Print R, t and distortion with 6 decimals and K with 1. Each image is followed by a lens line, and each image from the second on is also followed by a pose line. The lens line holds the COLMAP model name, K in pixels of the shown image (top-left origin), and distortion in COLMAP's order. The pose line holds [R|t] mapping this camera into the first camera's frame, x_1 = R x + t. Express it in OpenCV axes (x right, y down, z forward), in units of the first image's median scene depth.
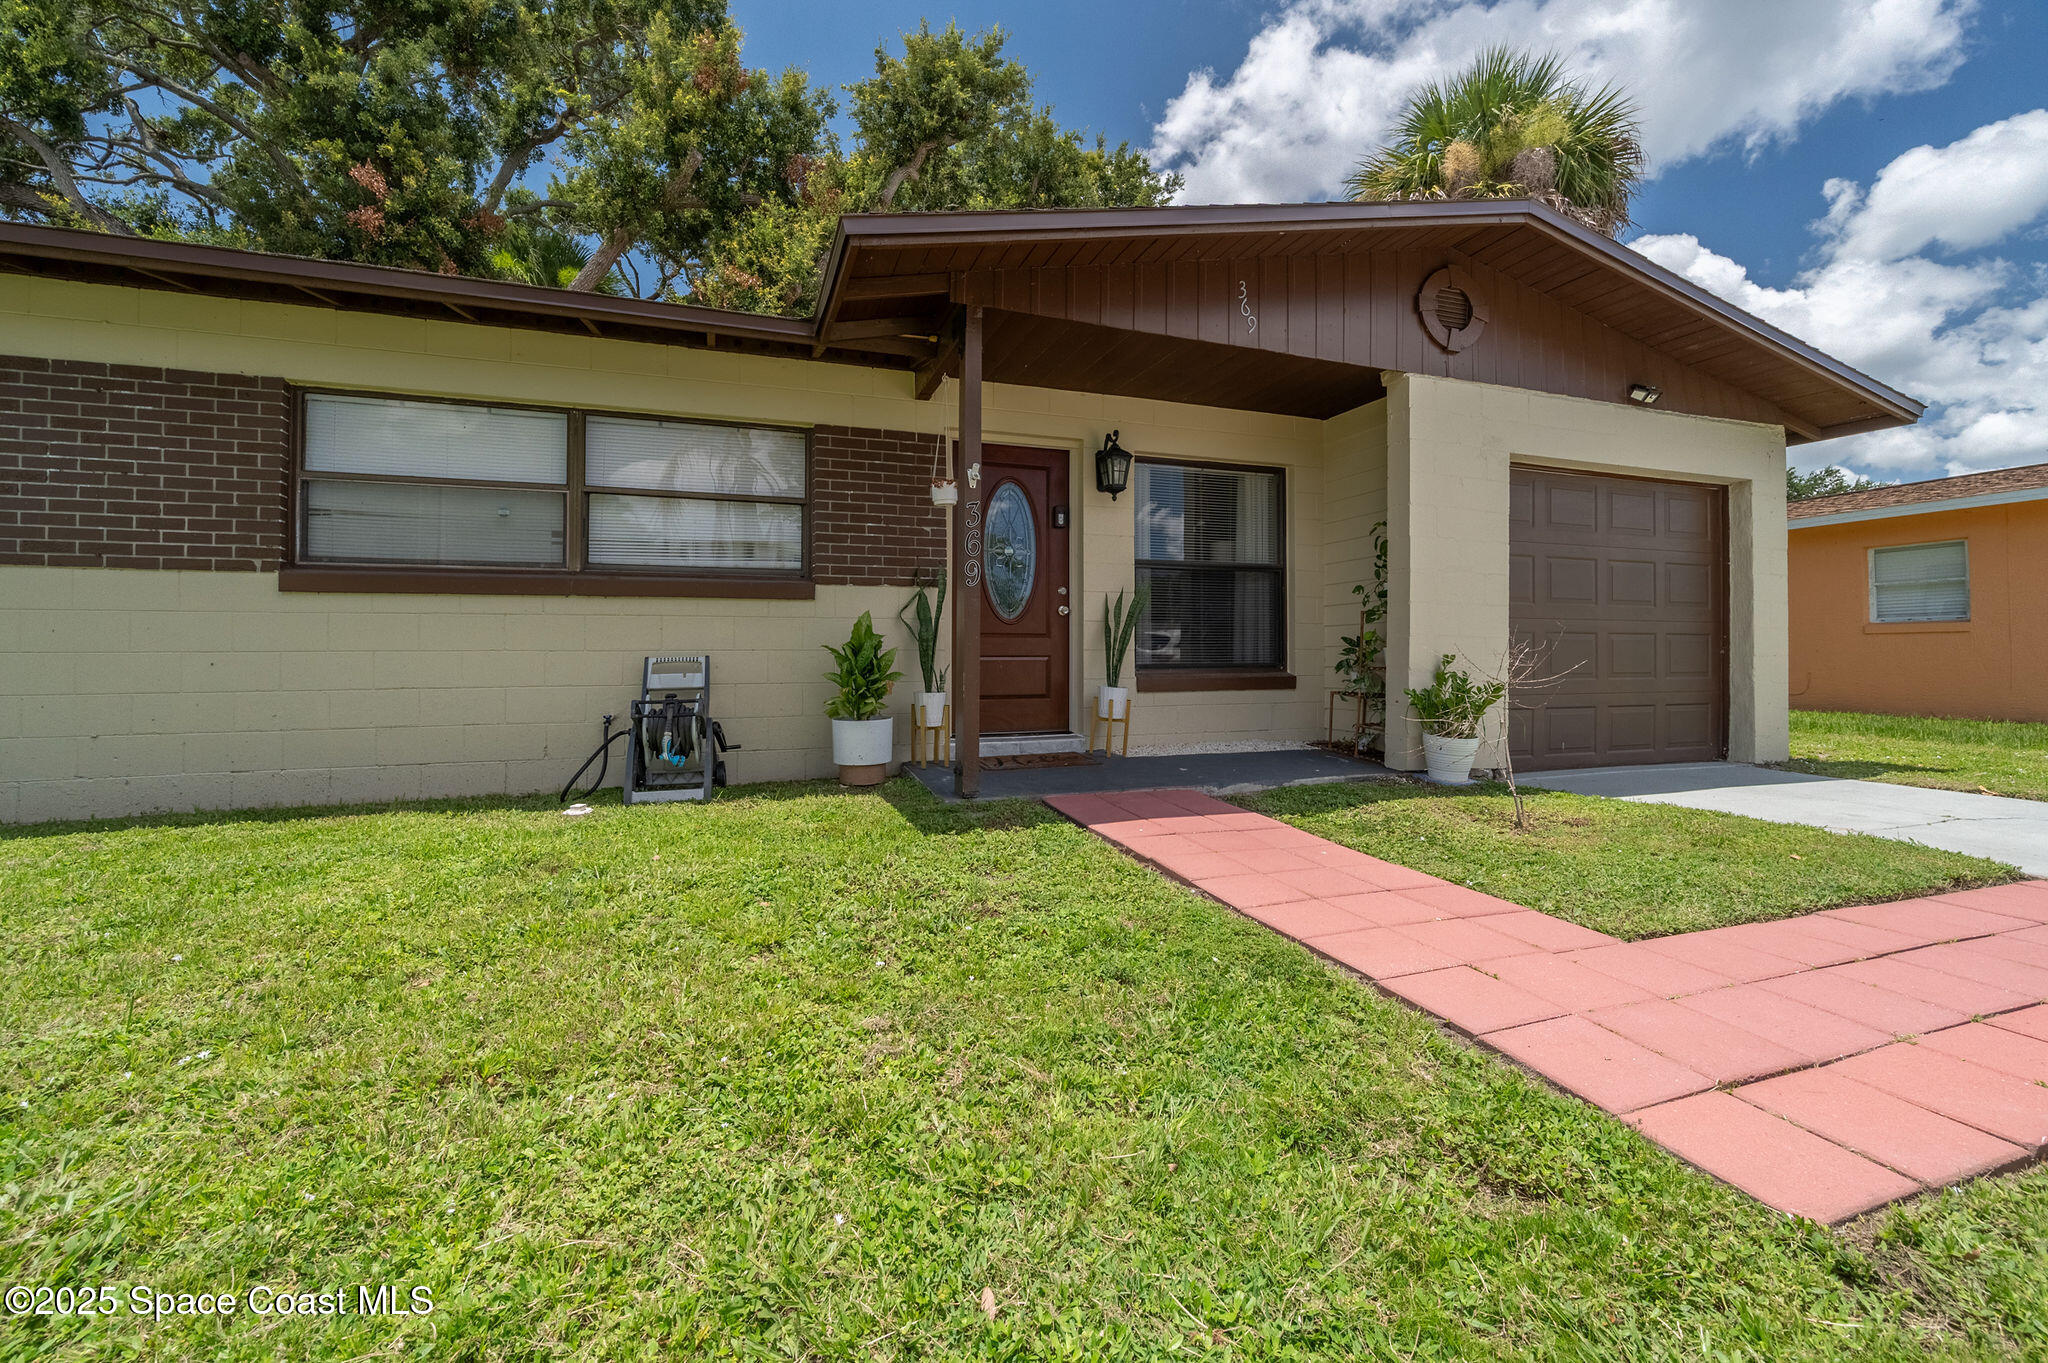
lens RADIAL K [[841.9, 0, 1028.2], [0, 841.9, 652.0], [0, 0, 1]] dist [-0.001726, -0.000137]
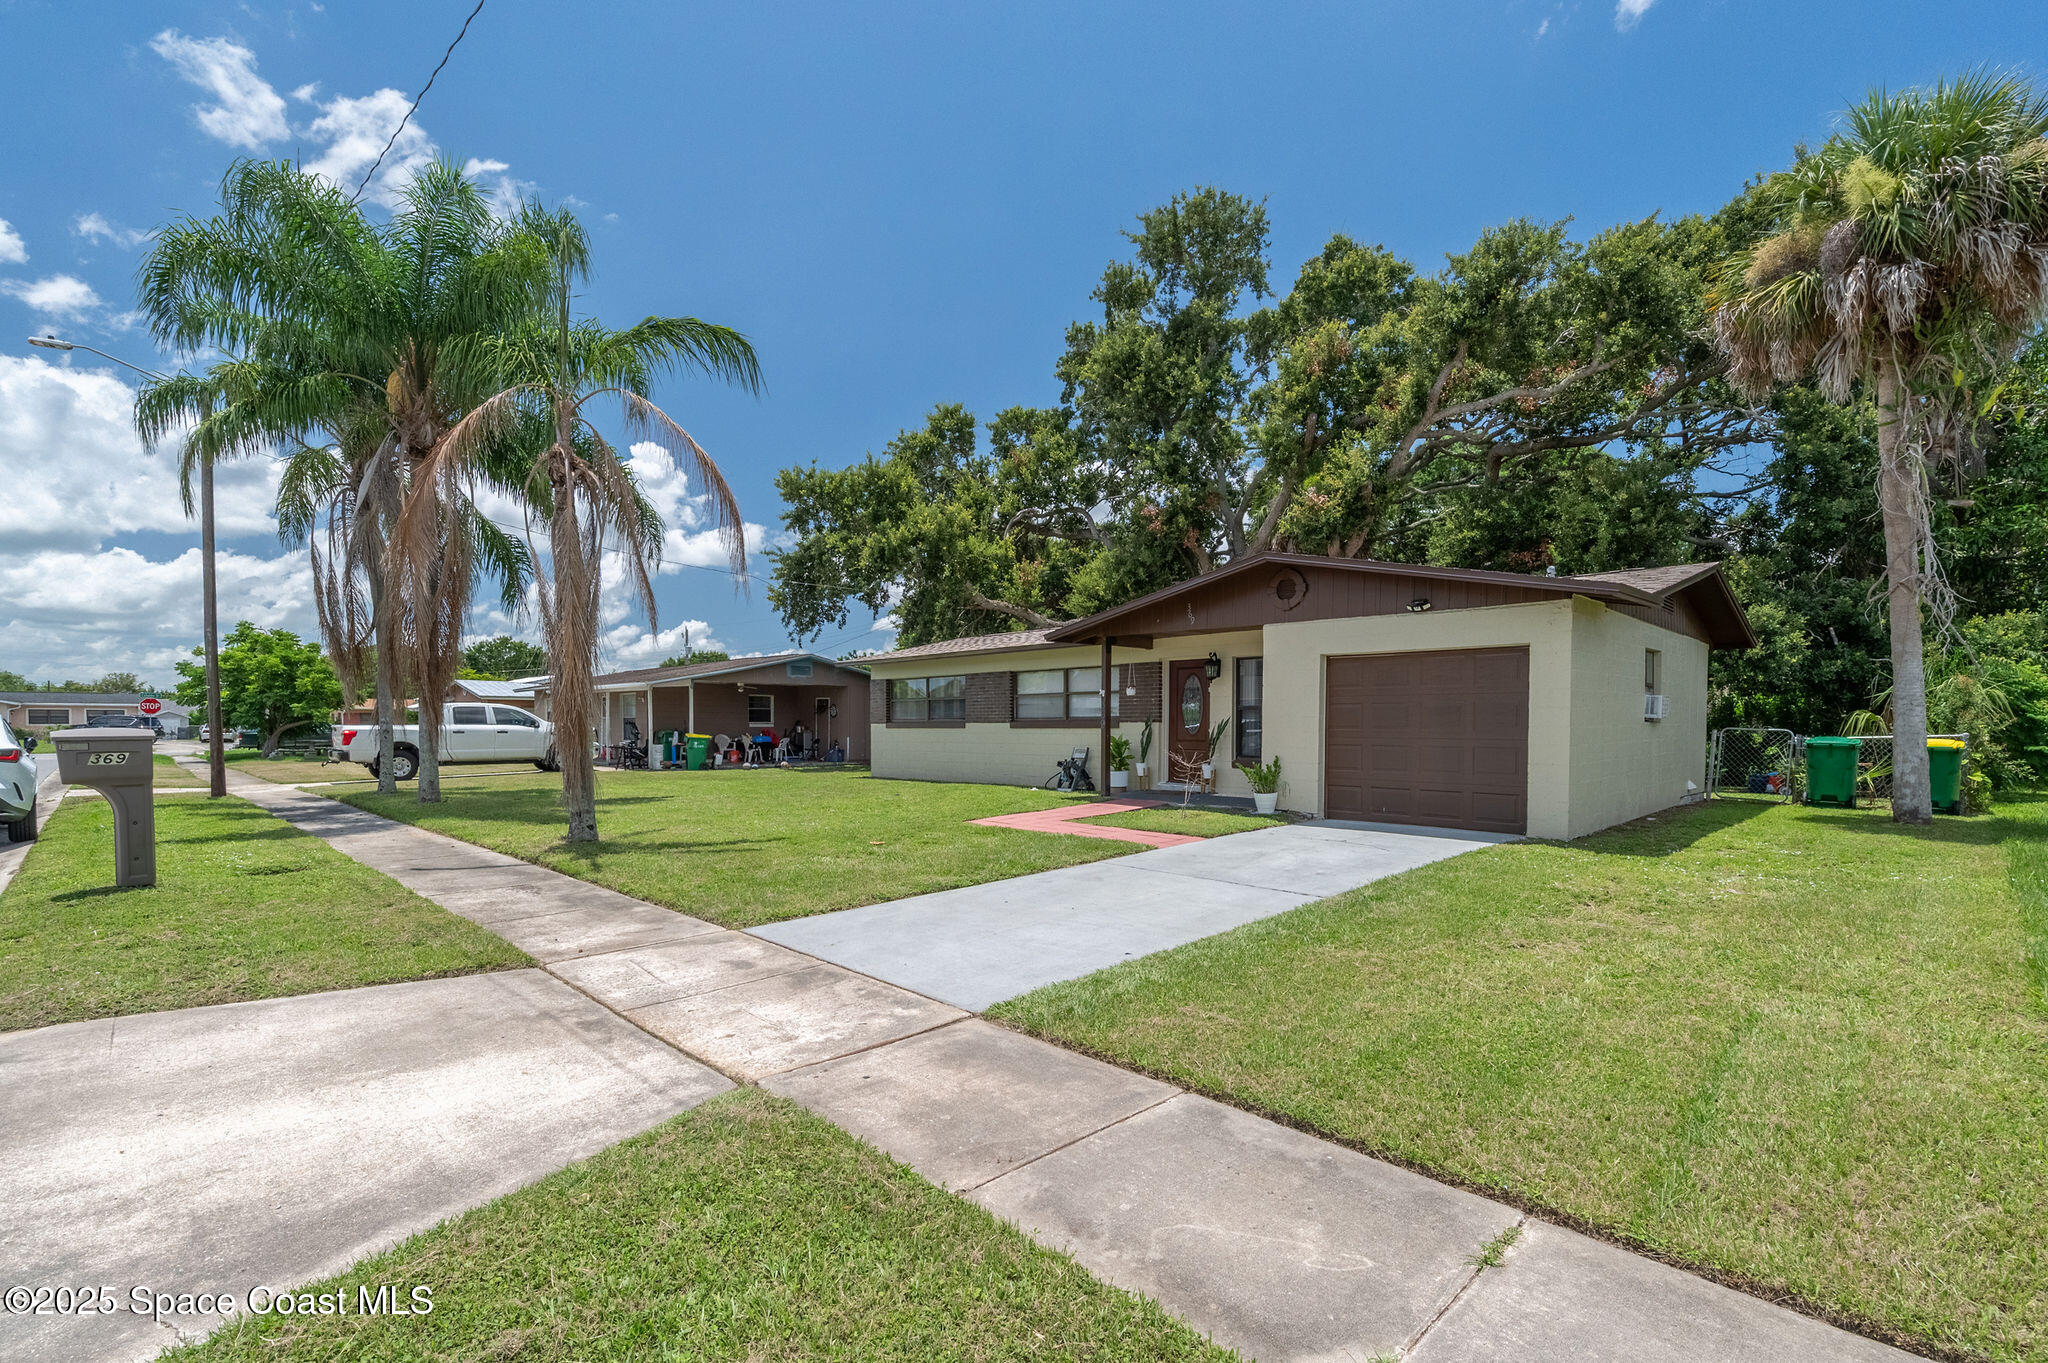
lens RADIAL K [[914.5, 0, 1024.3], [0, 914.5, 727.2], [0, 0, 1]] dist [0.000450, -0.000028]
pose [[0.432940, 0.005987, -0.901403, 2.292630], [0.006949, 0.999926, 0.009979, -0.093891], [0.901396, -0.010584, 0.432866, -0.581001]]
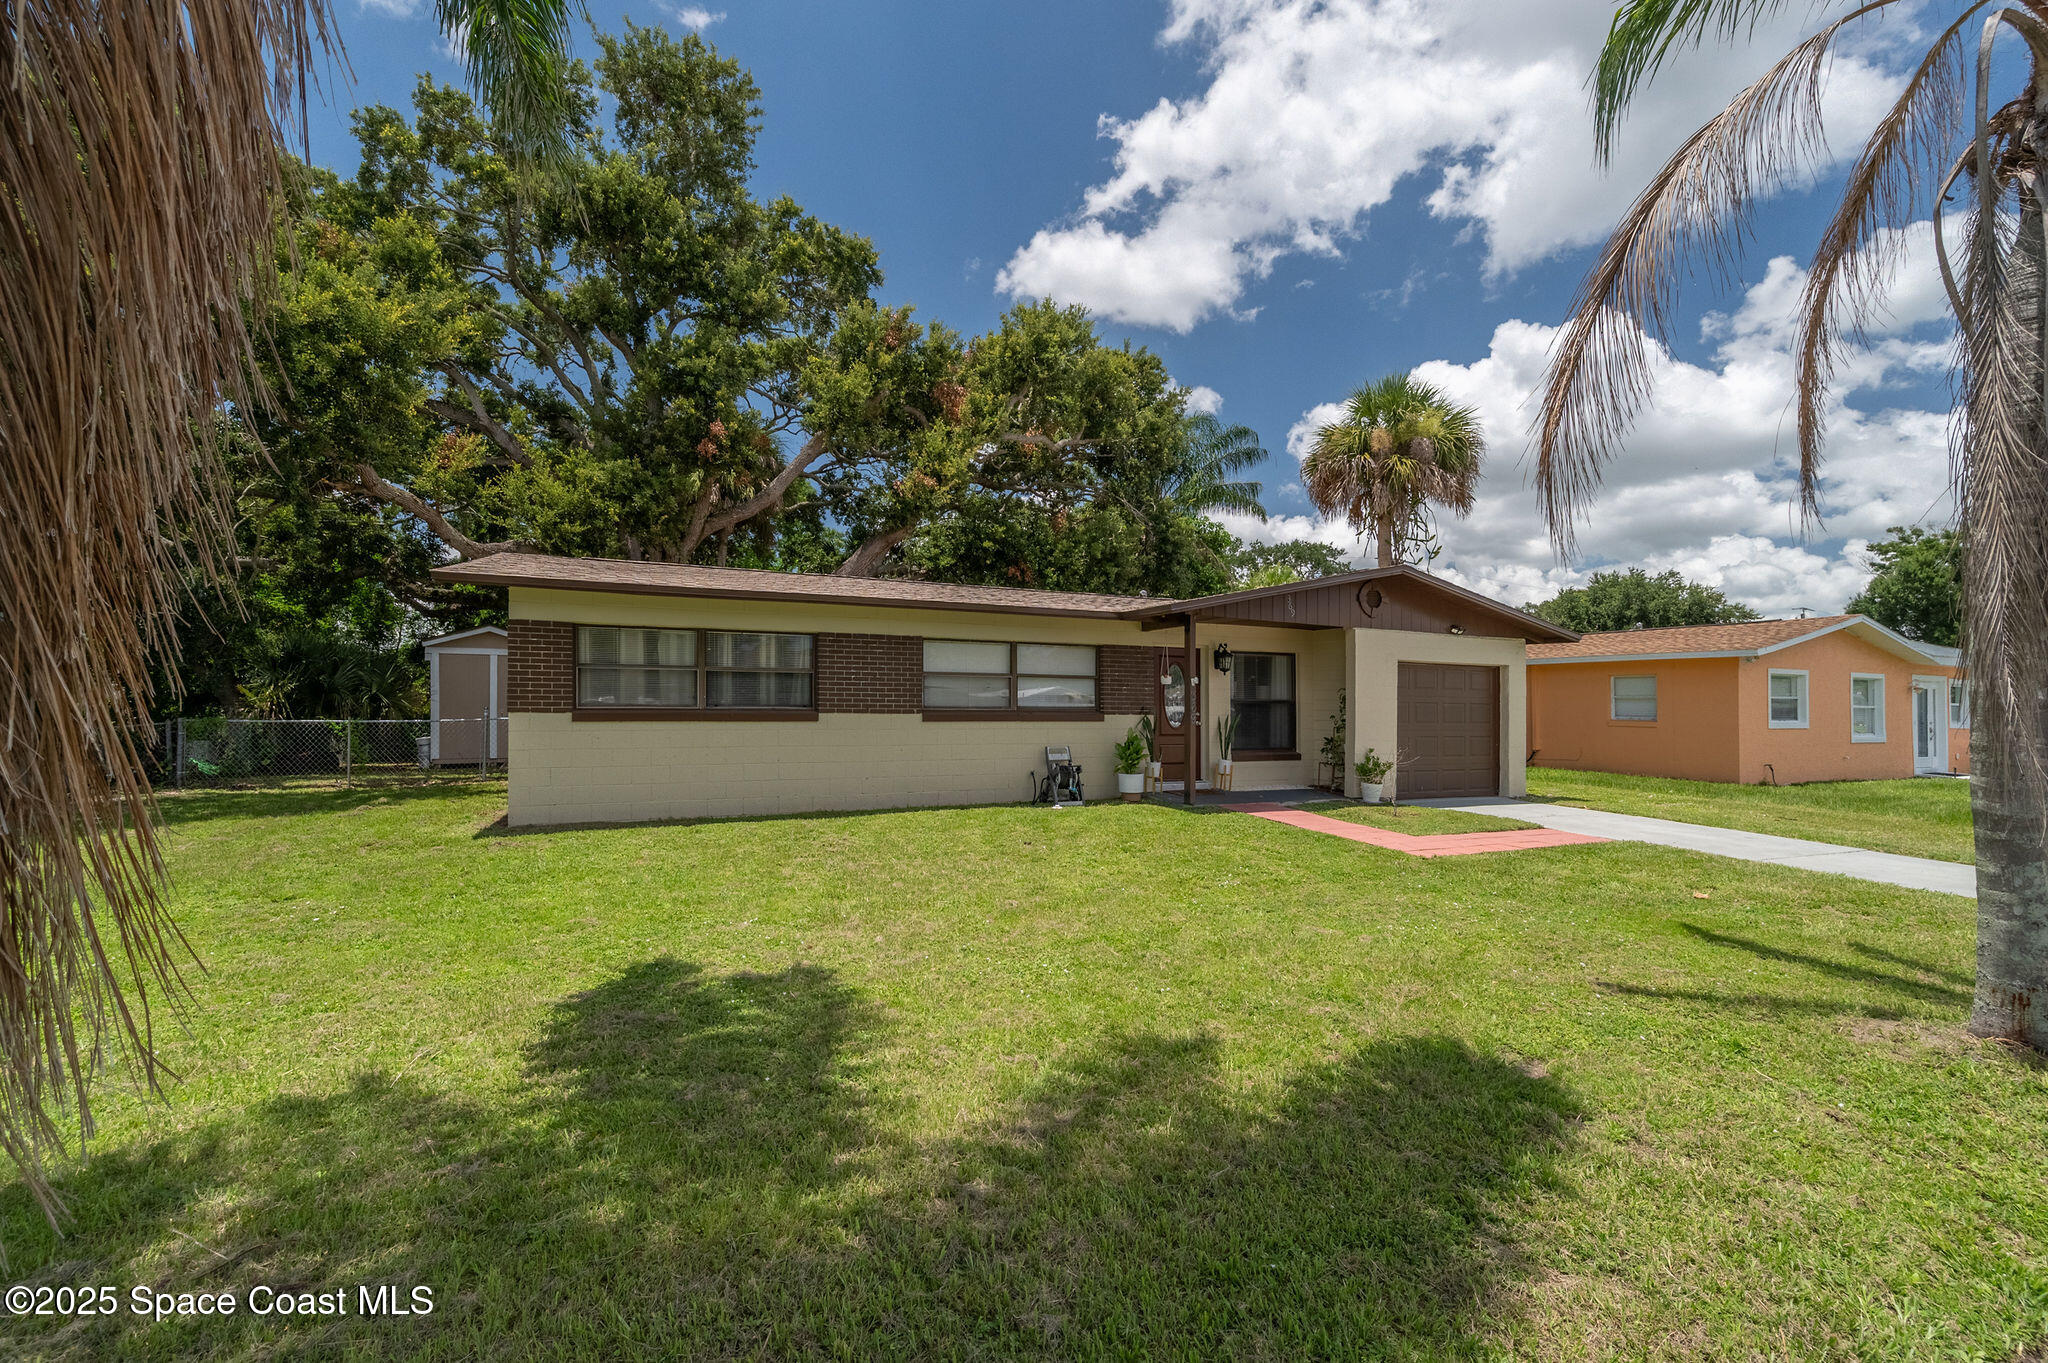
lens RADIAL K [[799.0, 0, 1024.0], [0, 799.0, 681.5], [0, 0, 1]] dist [-0.000174, -0.000030]
pose [[0.998497, 0.016984, 0.052099, -0.571370], [-0.015826, 0.999620, -0.022558, -0.114608], [-0.052463, 0.021700, 0.998387, -1.147300]]
